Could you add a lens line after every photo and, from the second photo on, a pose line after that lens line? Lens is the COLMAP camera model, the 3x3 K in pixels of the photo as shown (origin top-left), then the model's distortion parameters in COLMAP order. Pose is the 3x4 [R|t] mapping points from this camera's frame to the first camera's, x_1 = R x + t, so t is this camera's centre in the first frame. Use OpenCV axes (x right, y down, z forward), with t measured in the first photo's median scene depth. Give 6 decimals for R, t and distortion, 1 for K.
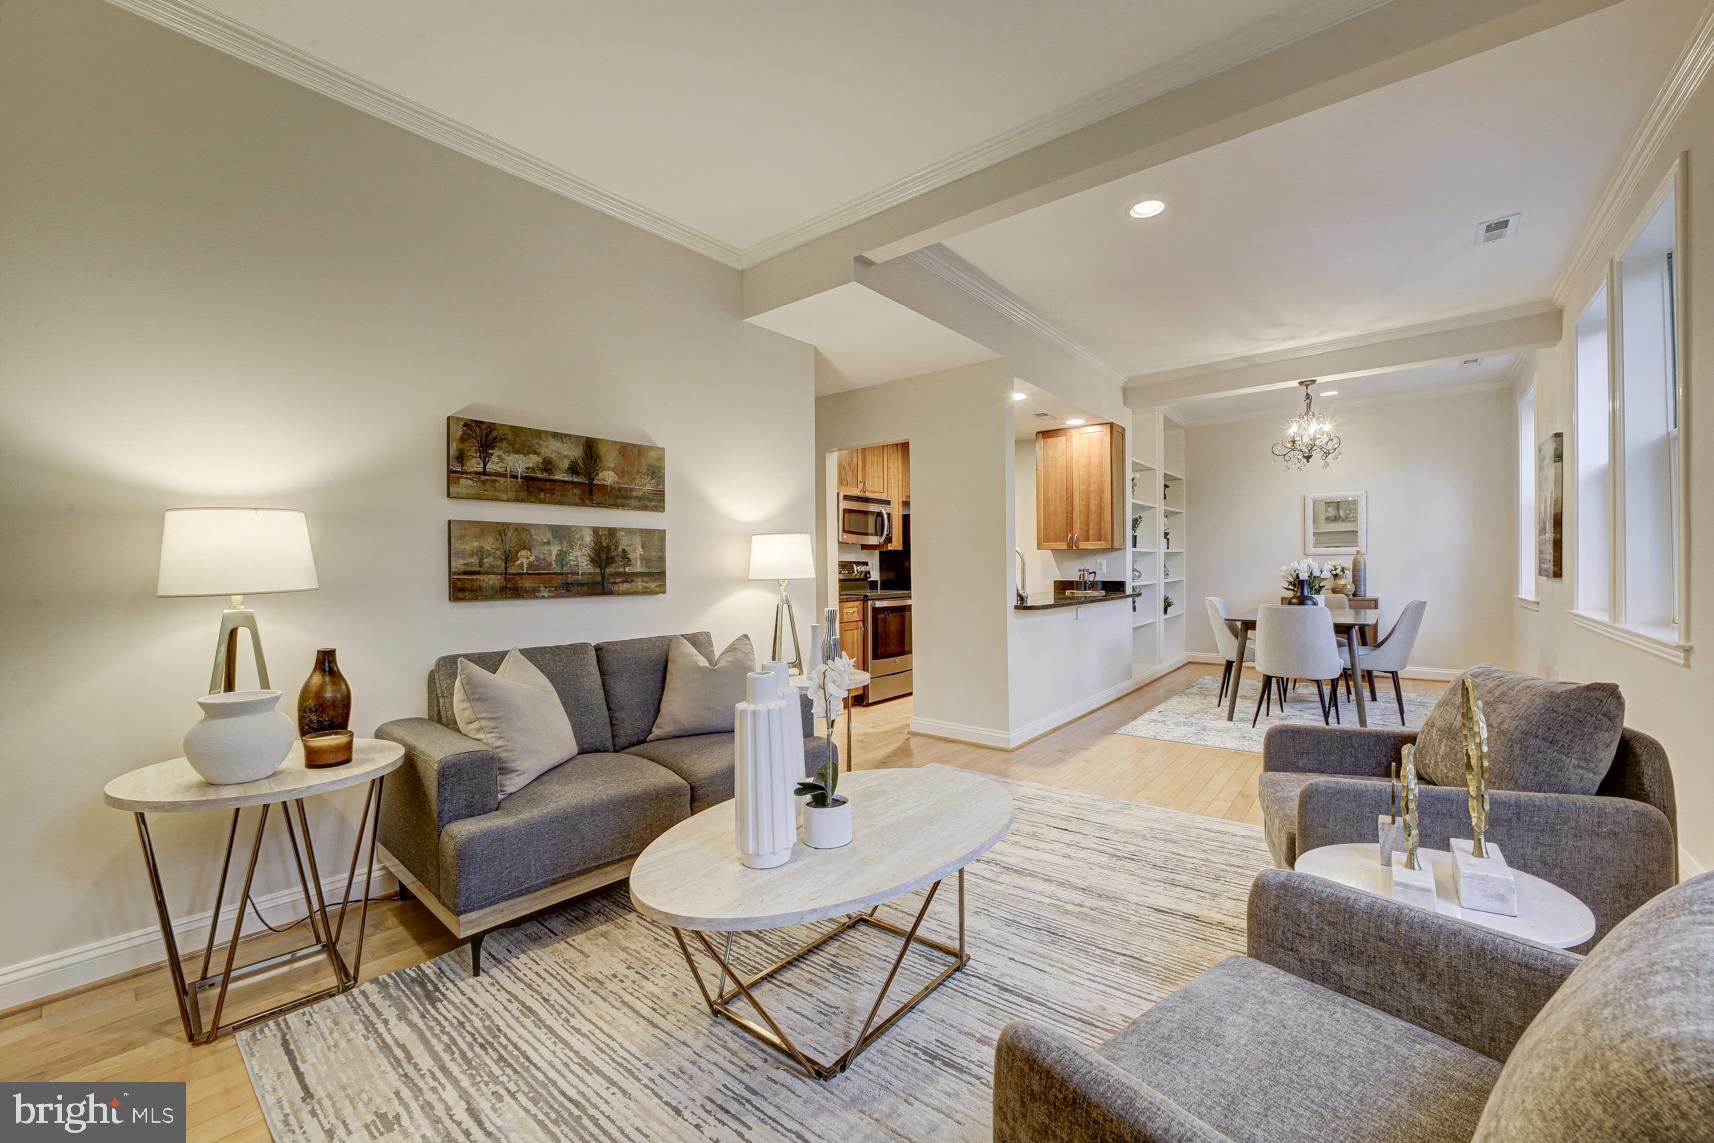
lens RADIAL K [[682.0, 0, 866.6], [0, 682.0, 571.0], [0, 0, 1]] dist [-0.035836, 0.008712]
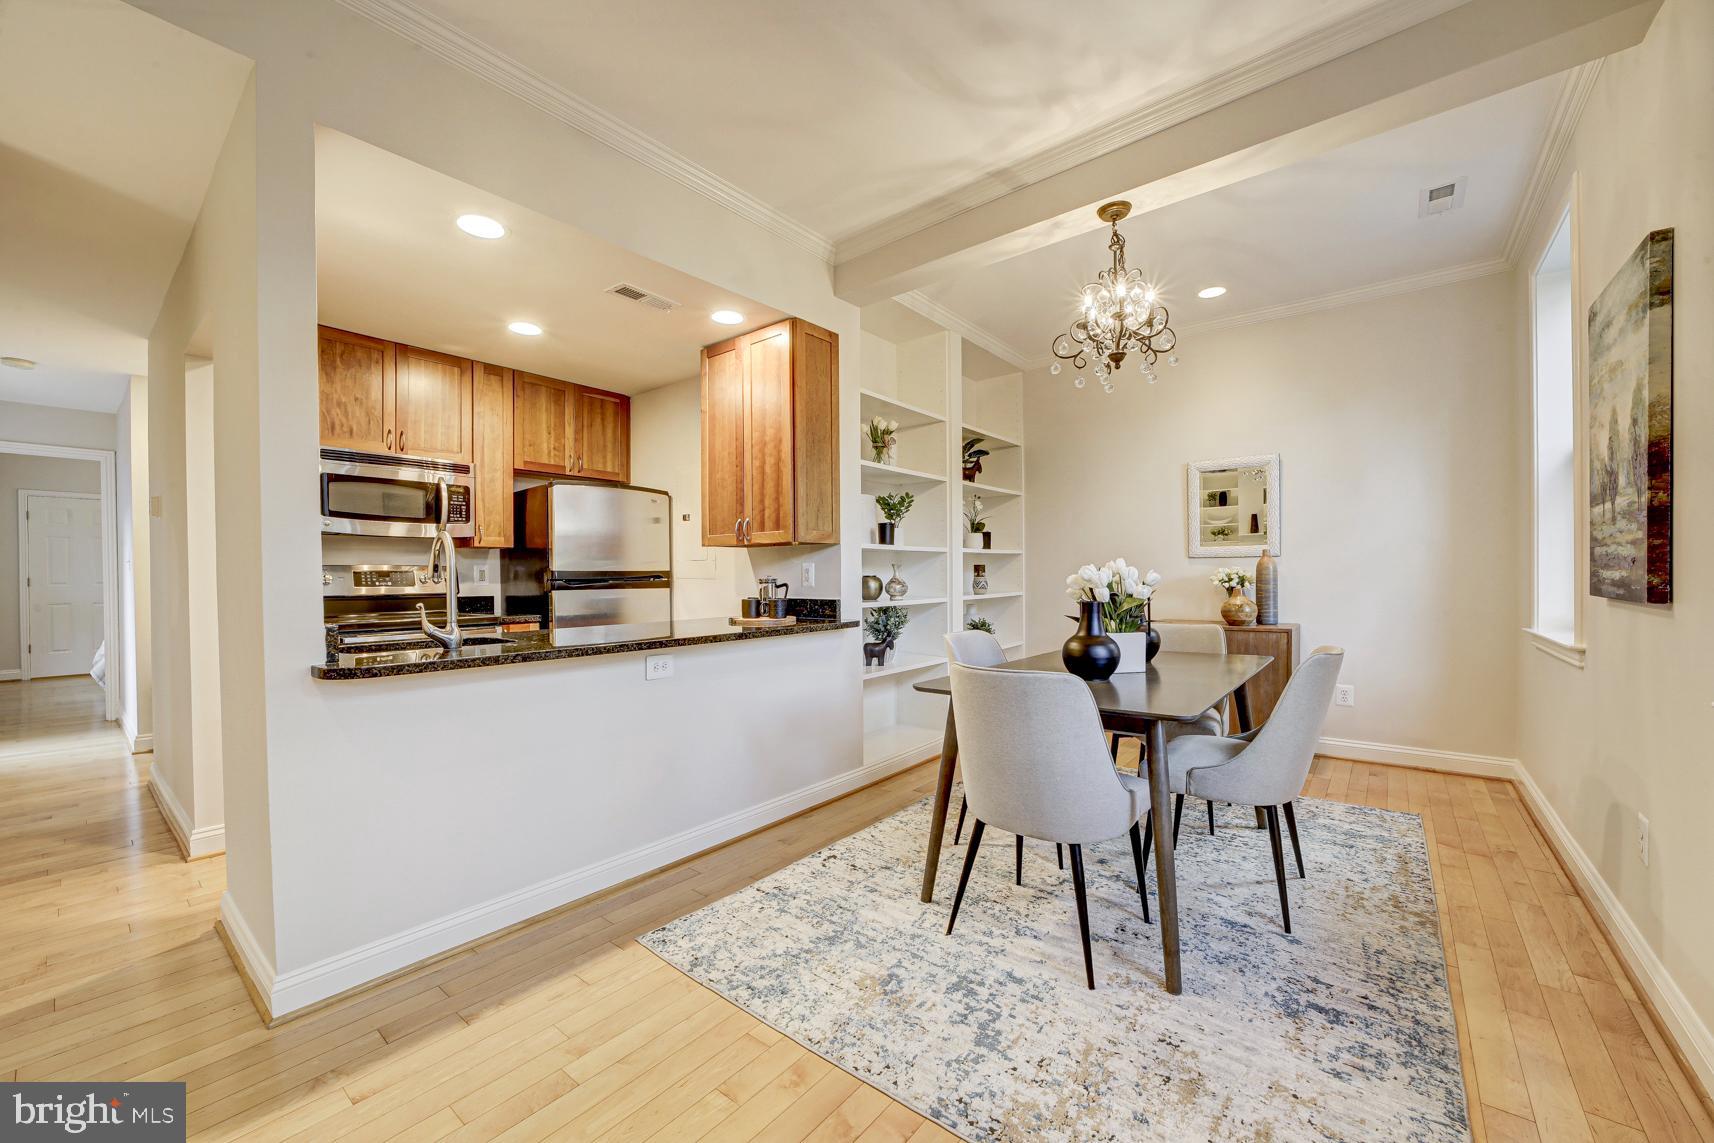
lens RADIAL K [[682.0, 0, 849.2], [0, 682.0, 578.3], [0, 0, 1]] dist [-0.035836, 0.008712]
pose [[0.999986, 0.001527, -0.005029, 0.411913], [-0.001543, 0.999994, -0.003182, -0.002041], [0.005024, 0.003190, 0.999982, 0.441874]]
